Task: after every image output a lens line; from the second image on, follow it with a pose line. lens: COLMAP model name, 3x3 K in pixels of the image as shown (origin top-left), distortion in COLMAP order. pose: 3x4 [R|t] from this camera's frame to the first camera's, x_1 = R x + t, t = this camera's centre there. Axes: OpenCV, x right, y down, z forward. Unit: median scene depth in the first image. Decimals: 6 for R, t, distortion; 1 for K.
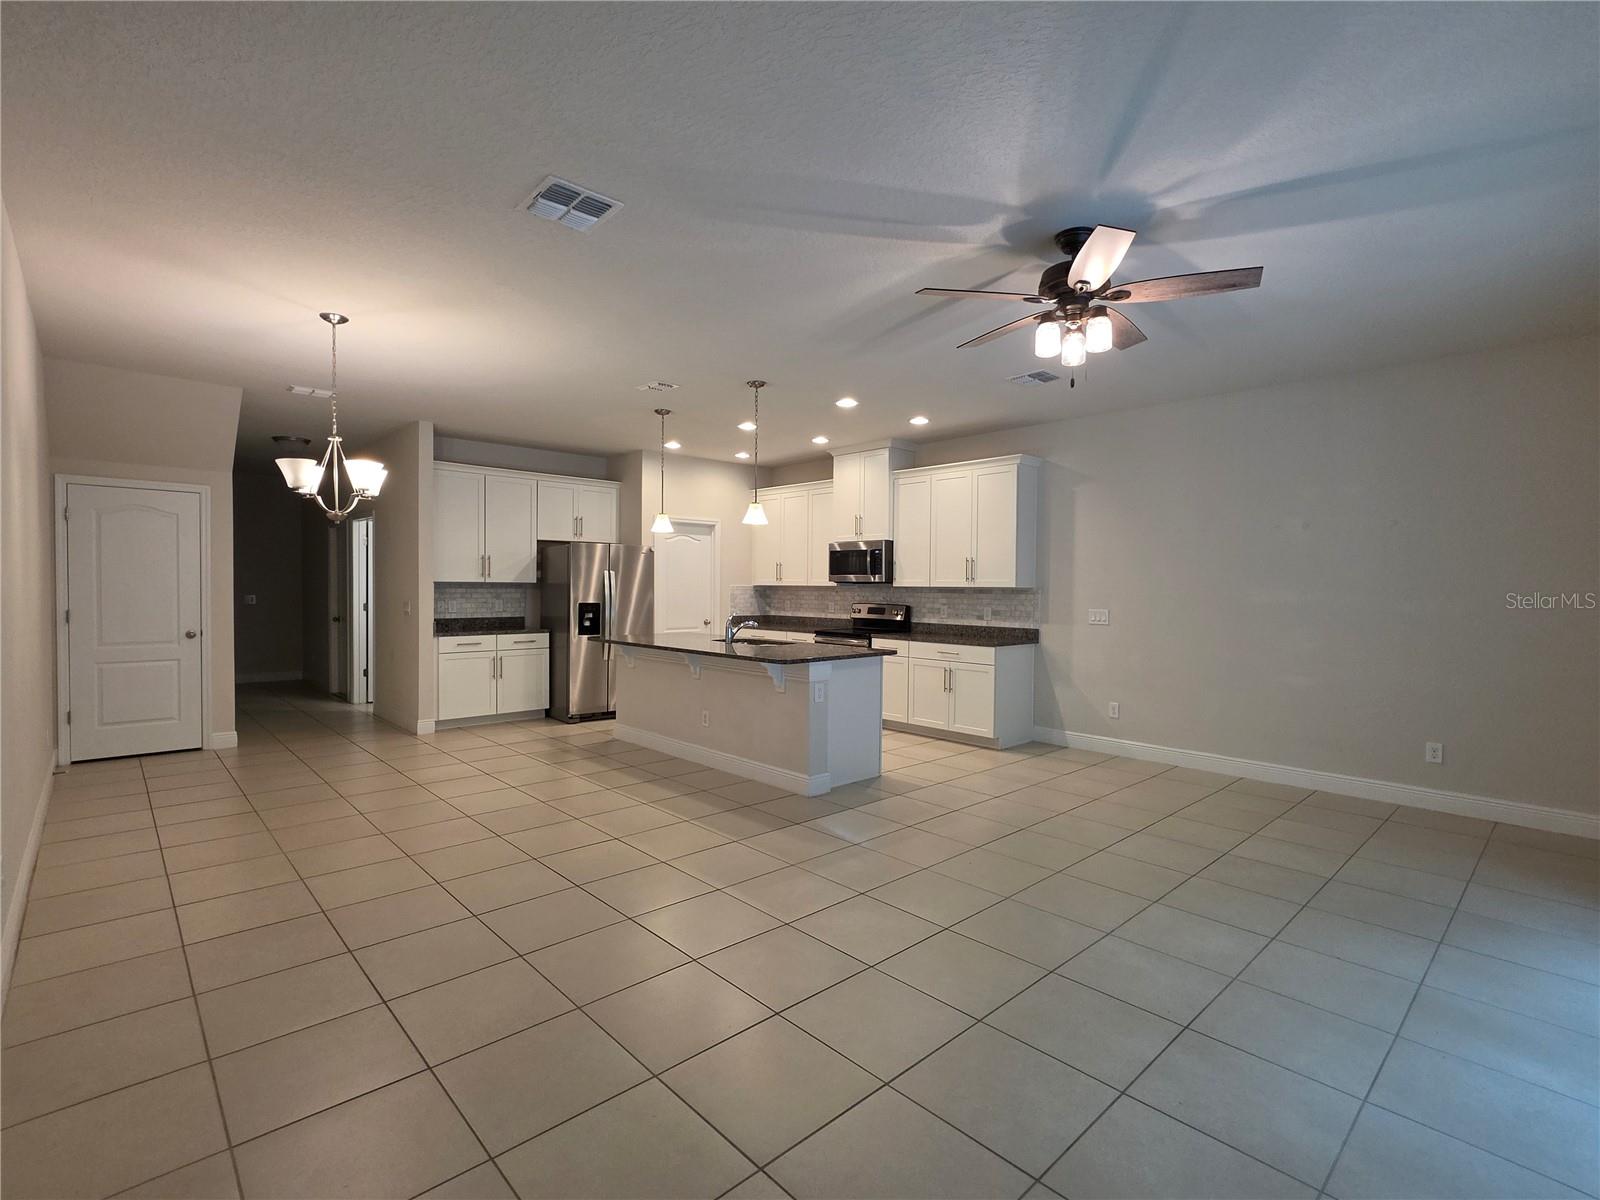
lens RADIAL K [[761.7, 0, 799.6], [0, 761.7, 597.1], [0, 0, 1]] dist [-0.003330, -0.000245]
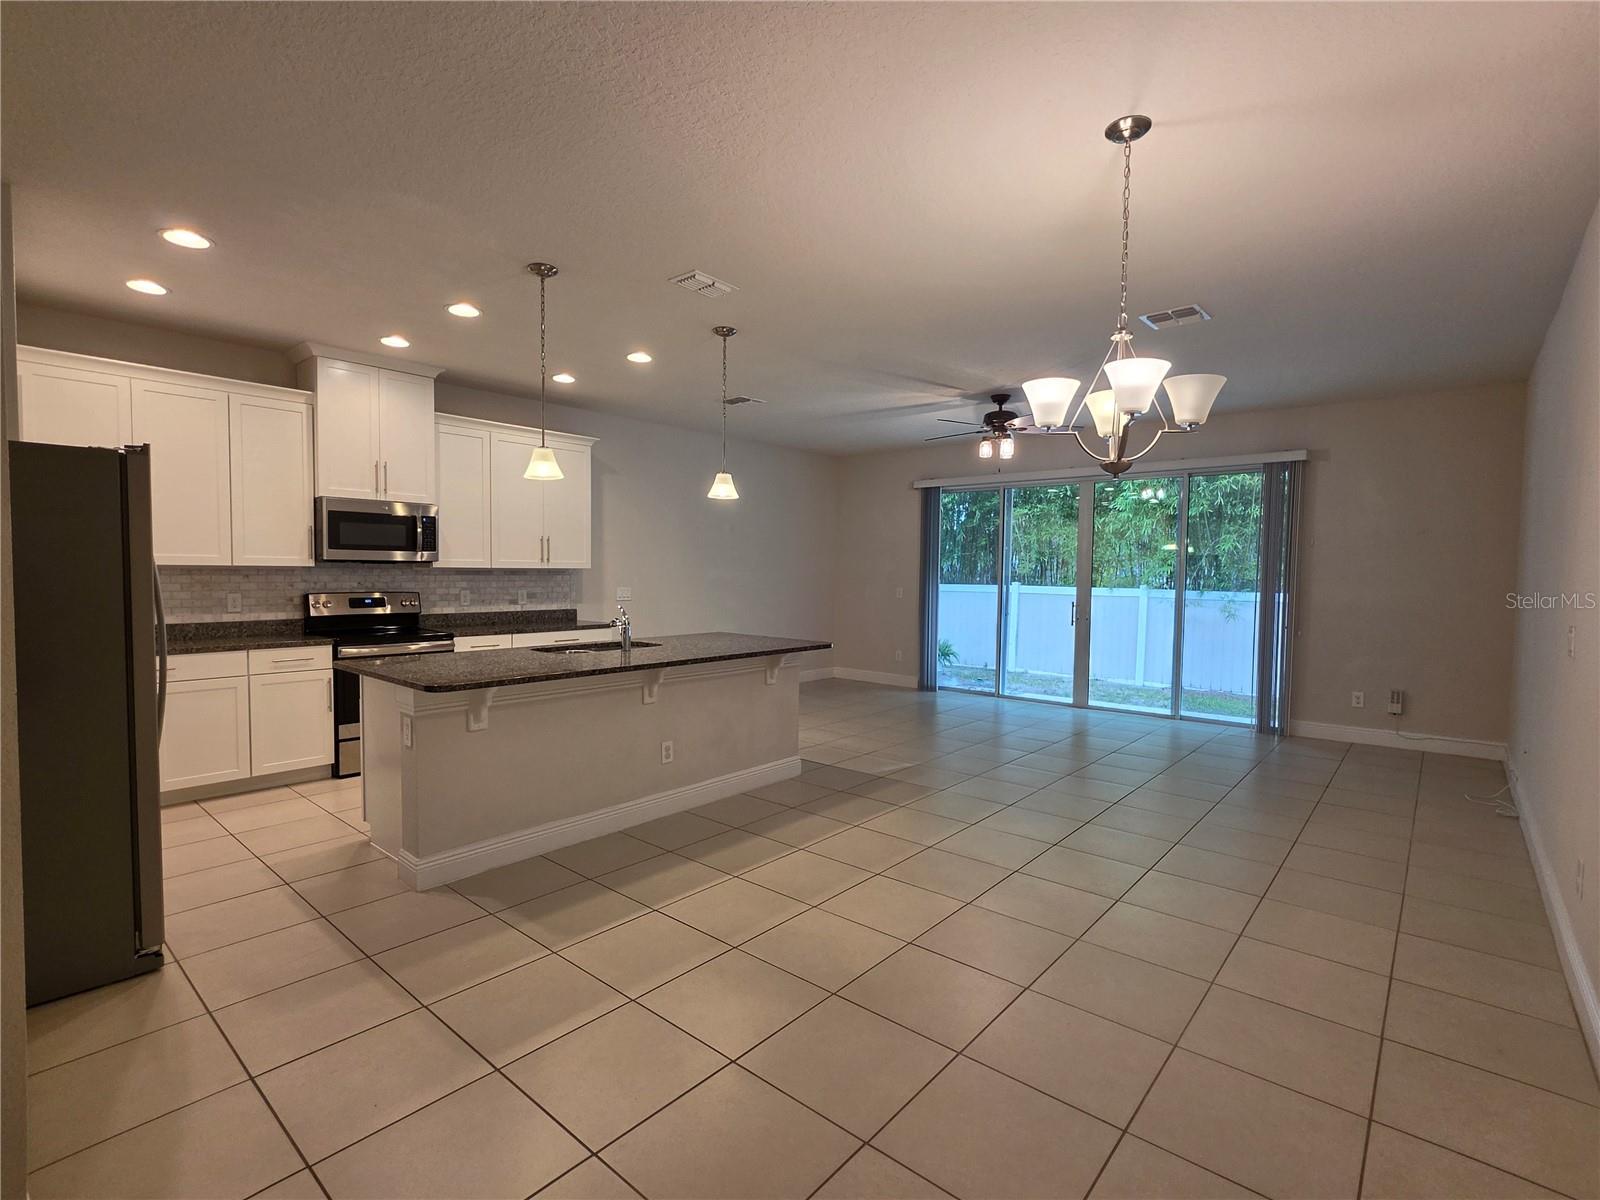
lens RADIAL K [[761.7, 0, 795.8], [0, 761.7, 603.0], [0, 0, 1]] dist [-0.003330, -0.000245]
pose [[-0.109777, -0.053786, 0.992500, -0.711406], [0.003879, 0.998504, 0.054540, -0.020032], [-0.993949, 0.009837, -0.109404, 0.791313]]
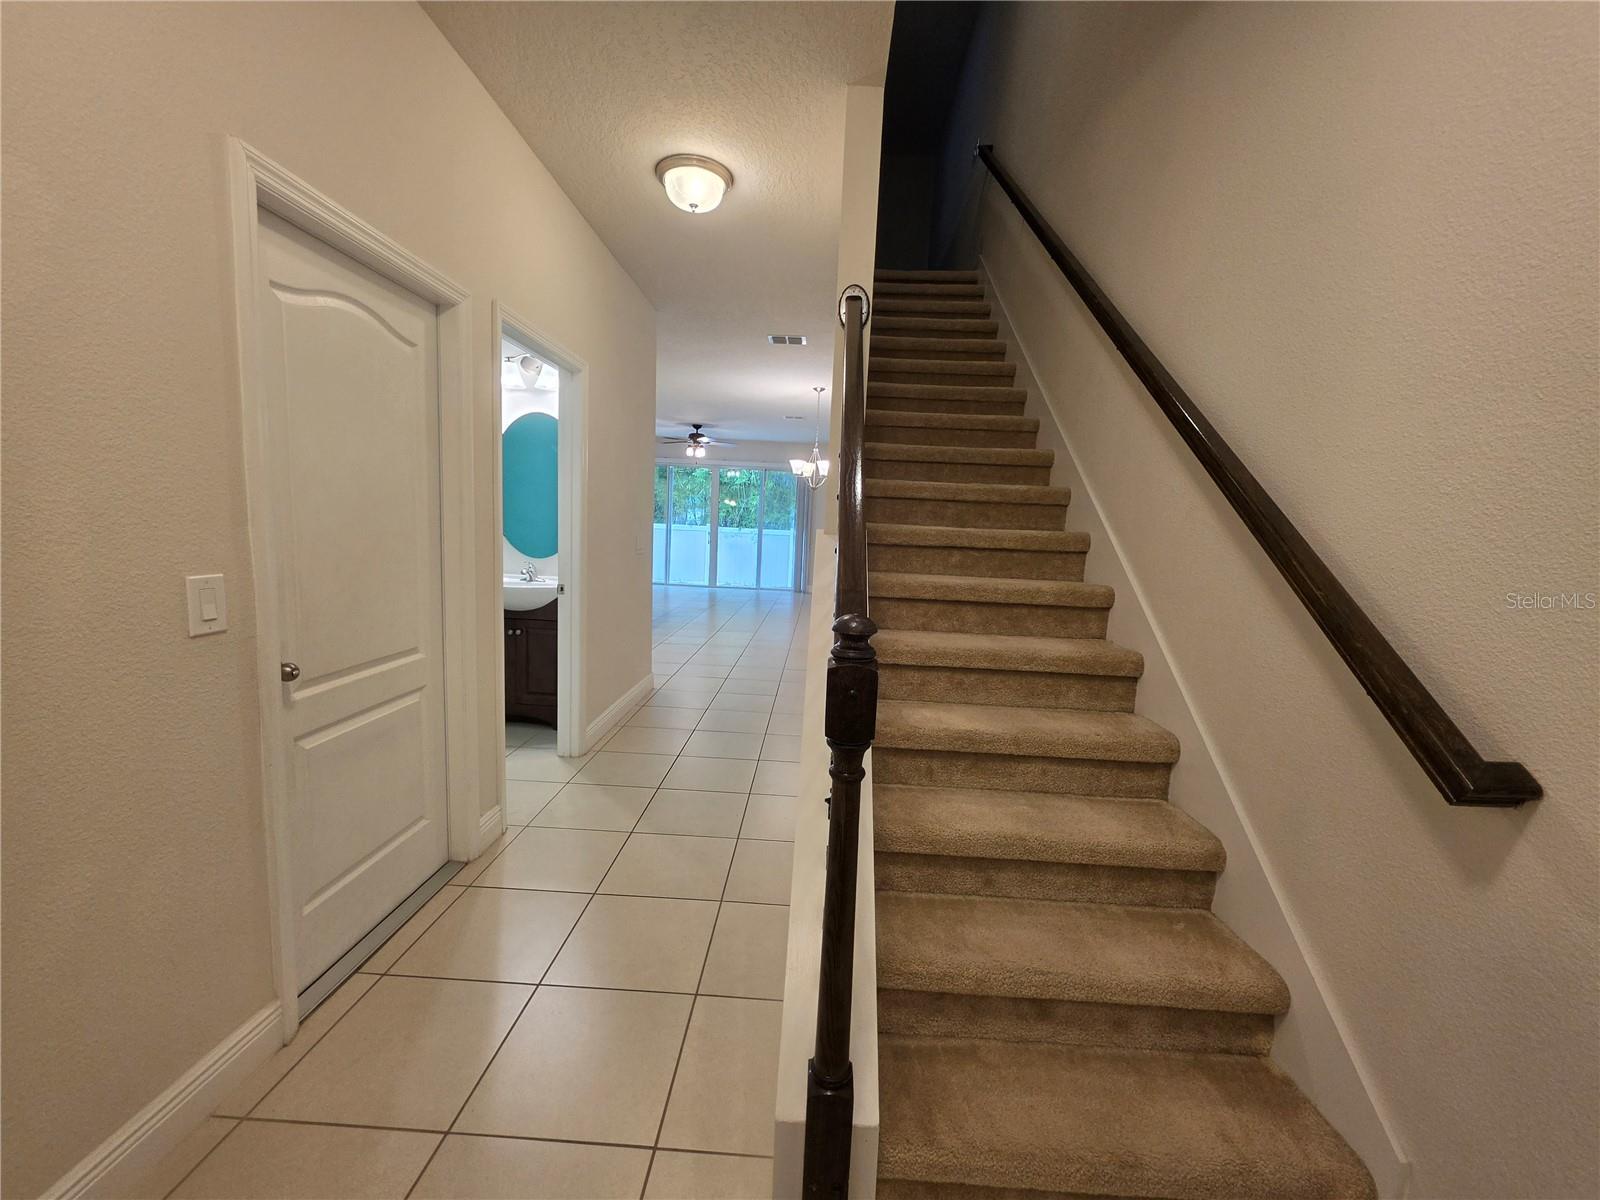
lens RADIAL K [[644.0, 0, 805.6], [0, 644.0, 602.3], [0, 0, 1]] dist [0.004226, 0.000079]
pose [[-0.708685, -0.128469, 0.693729, -1.107687], [-0.040697, 0.989088, 0.141591, -0.028344], [-0.704350, 0.072111, -0.706181, 1.362104]]
